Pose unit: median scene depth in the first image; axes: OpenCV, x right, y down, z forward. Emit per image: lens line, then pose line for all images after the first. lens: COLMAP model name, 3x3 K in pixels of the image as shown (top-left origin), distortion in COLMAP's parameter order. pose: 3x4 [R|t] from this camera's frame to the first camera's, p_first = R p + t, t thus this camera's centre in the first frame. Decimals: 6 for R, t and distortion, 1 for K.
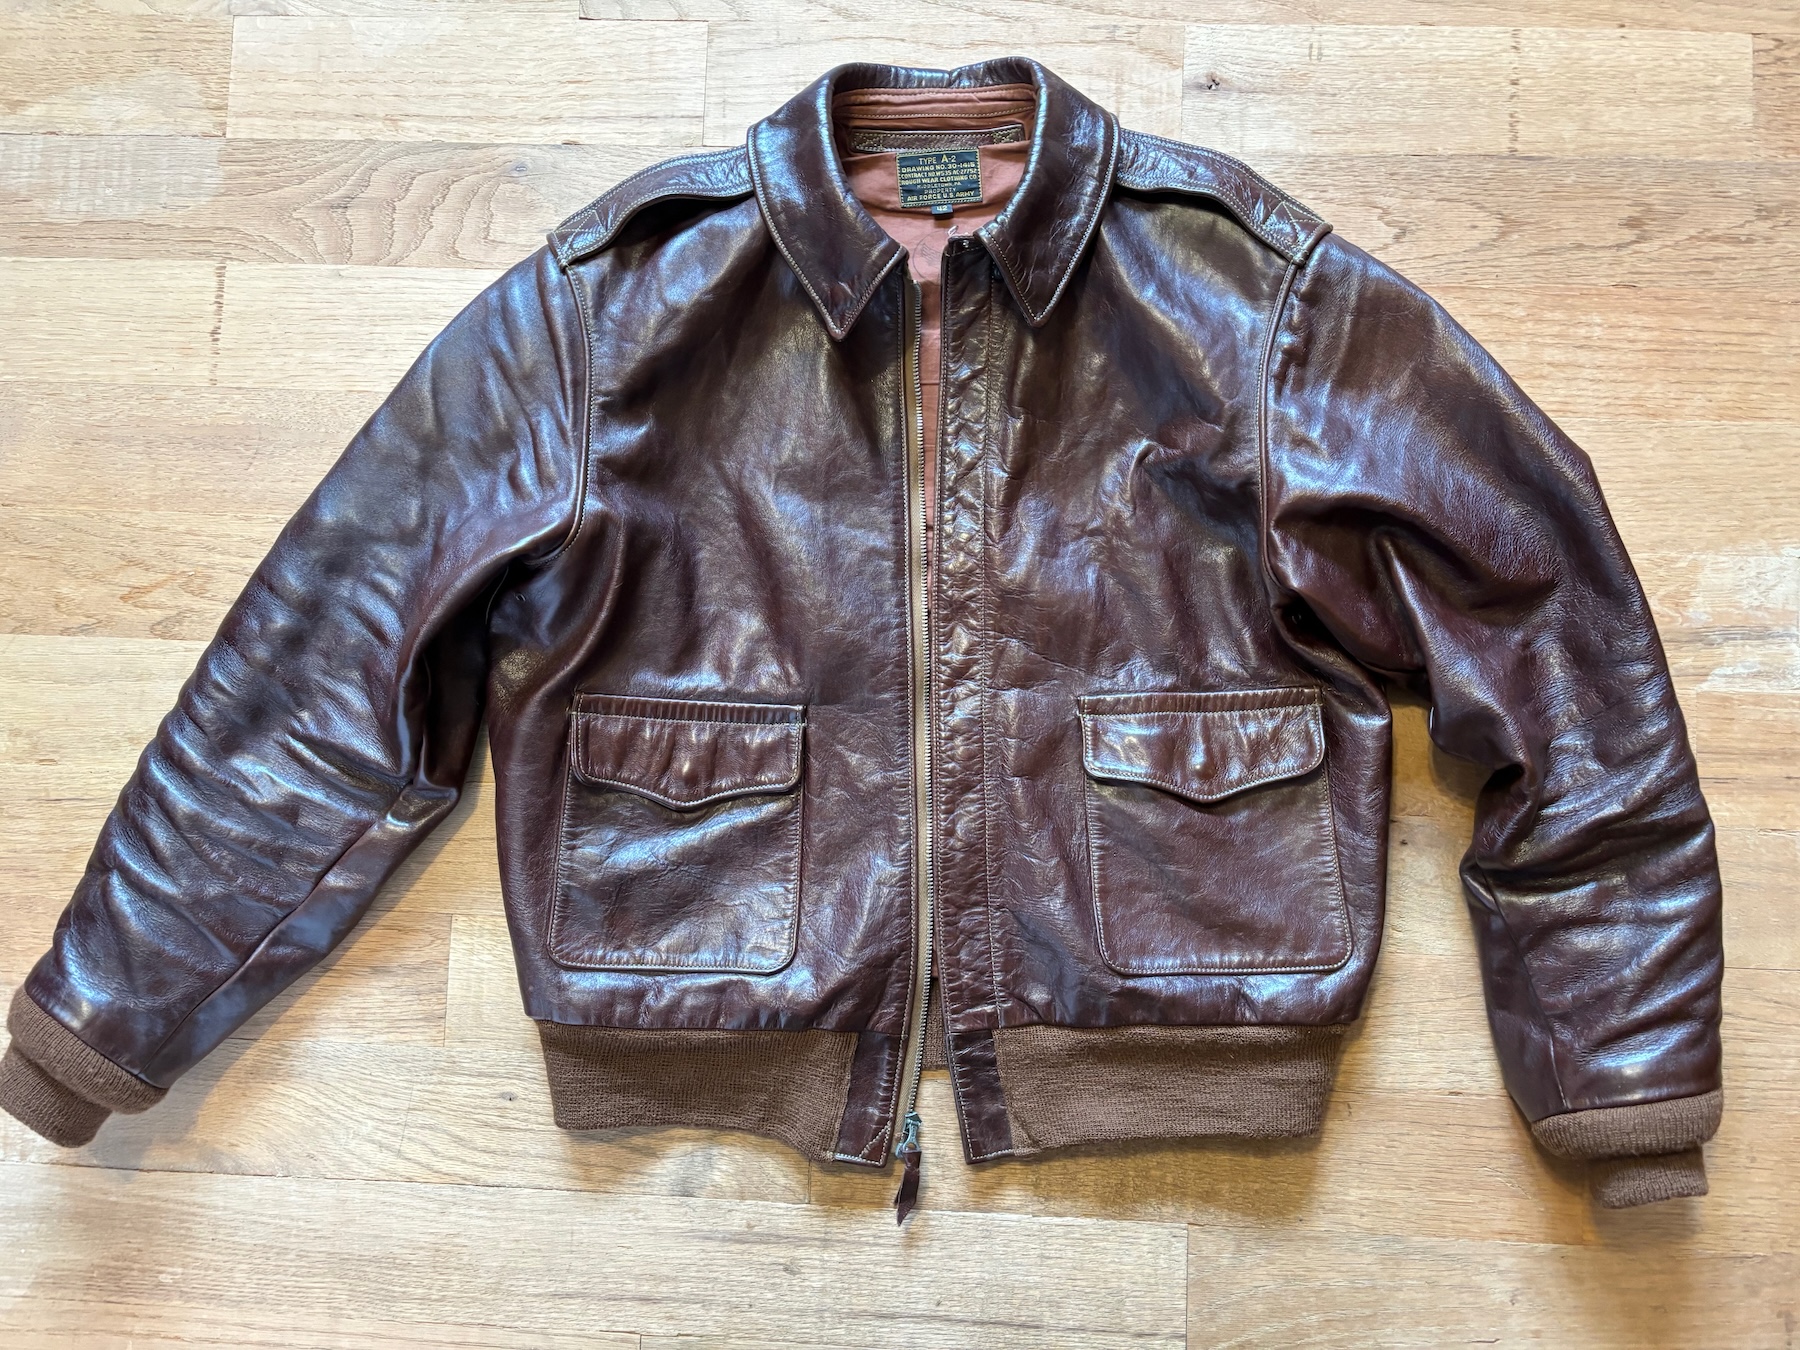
lens RADIAL K [[1362.5, 0, 900.0], [0, 1362.5, 675.0], [0, 0, 1]] dist [0.001225, -0.000387]
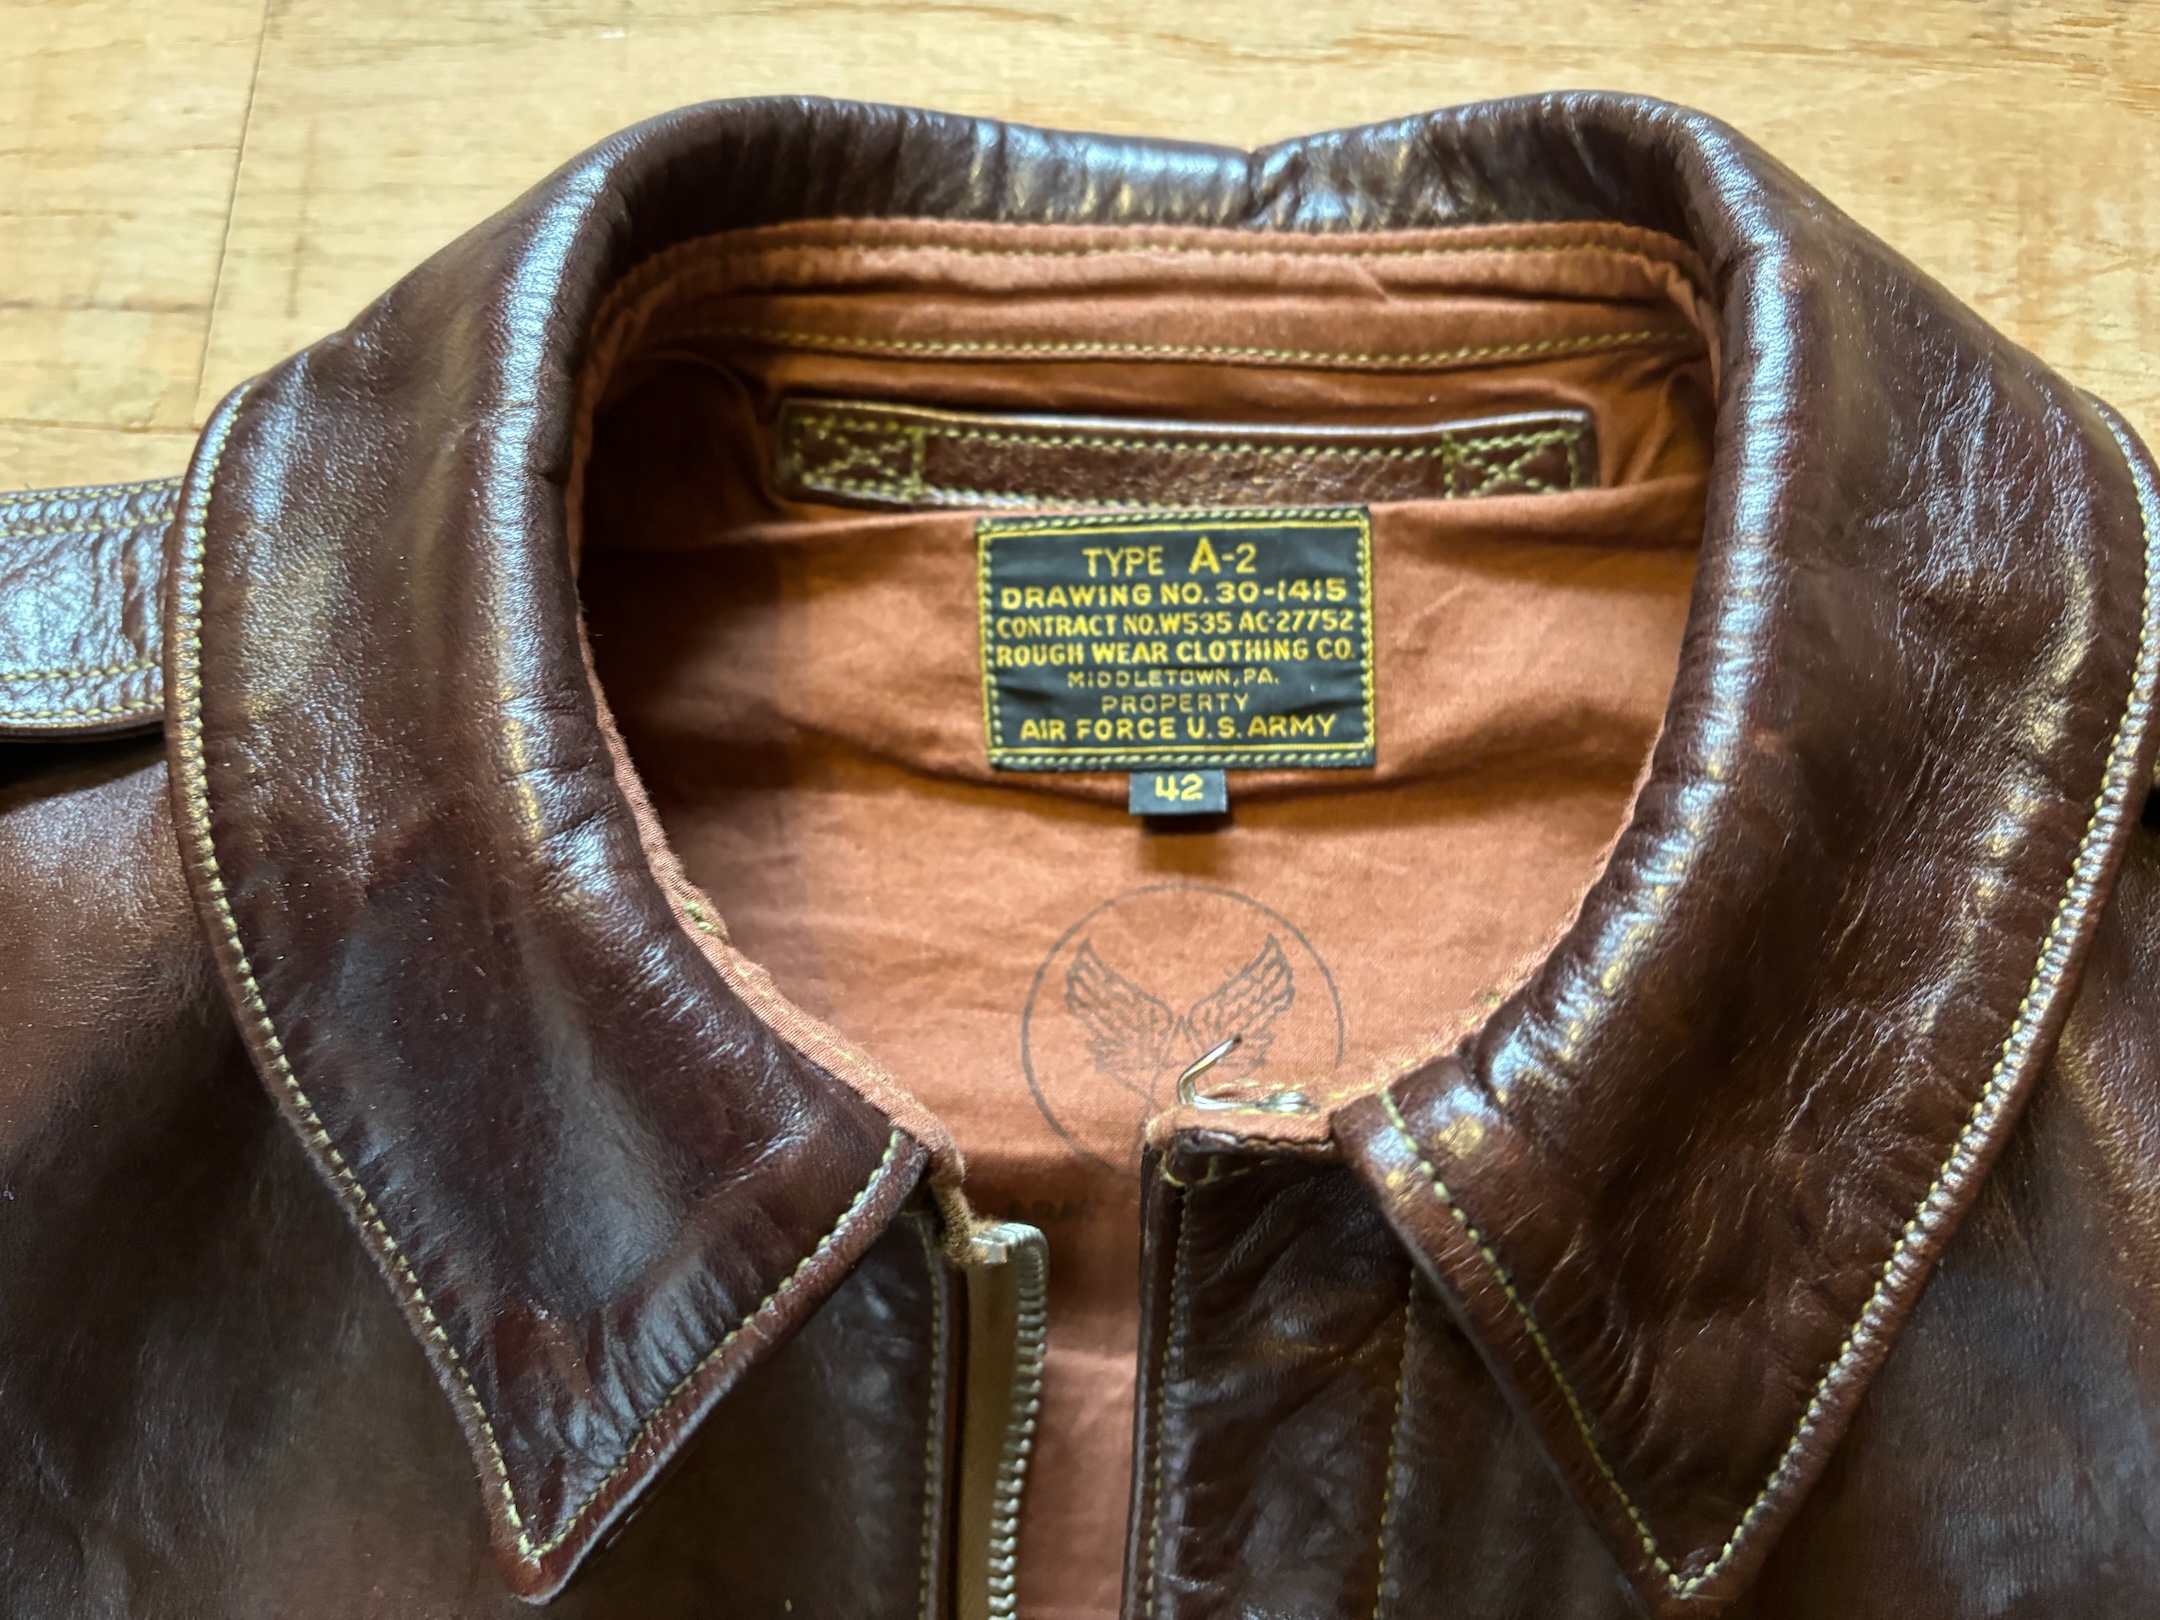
lens RADIAL K [[1673.6, 0, 1080.0], [0, 1673.6, 810.0], [0, 0, 1]] dist [-0.011026, -0.006132]
pose [[0.996410, 0.057048, -0.062549, 0.032381], [-0.060370, 0.996791, -0.052567, -0.329836], [0.059349, 0.056154, 0.996657, 0.755005]]
